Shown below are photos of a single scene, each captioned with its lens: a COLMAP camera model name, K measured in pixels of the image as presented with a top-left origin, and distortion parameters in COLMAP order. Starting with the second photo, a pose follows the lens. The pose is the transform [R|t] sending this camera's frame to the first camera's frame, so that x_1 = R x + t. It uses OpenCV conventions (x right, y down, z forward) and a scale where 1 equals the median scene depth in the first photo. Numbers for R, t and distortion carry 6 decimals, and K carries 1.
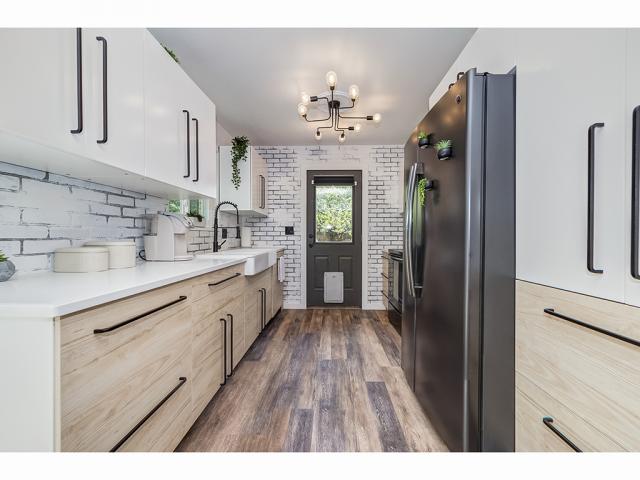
lens RADIAL K [[244.3, 0, 320.0], [0, 244.3, 240.0], [0, 0, 1]] dist [0.002110, 0.000260]
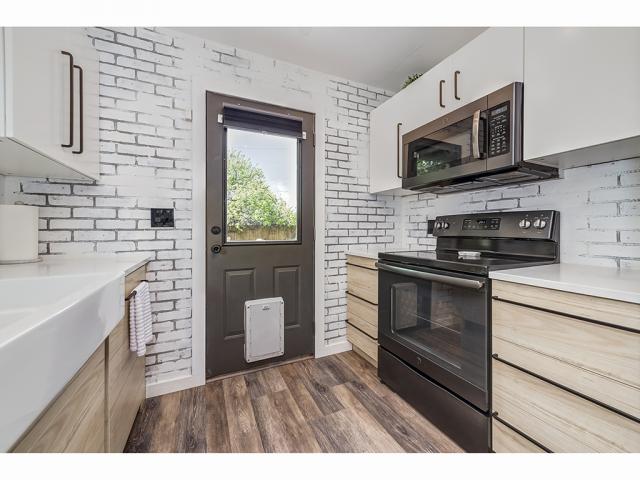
lens RADIAL K [[252.2, 0, 332.5], [0, 252.2, 229.0], [0, 0, 1]] dist [0.000252, 0.000025]
pose [[0.883410, -0.003112, 0.468590, -0.069895], [0.010228, 0.999868, -0.012642, -0.009346], [-0.468489, 0.015961, 0.883325, 0.471455]]
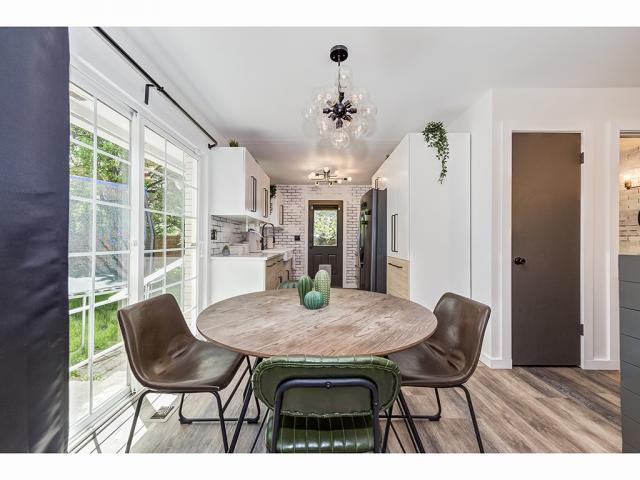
lens RADIAL K [[244.3, 0, 320.0], [0, 244.3, 240.0], [0, 0, 1]] dist [0.002110, 0.000260]
pose [[0.998742, 0.004549, 0.049937, -0.059423], [-0.003491, 0.999768, -0.021257, 0.006914], [-0.050022, 0.021056, 0.998526, -0.605475]]
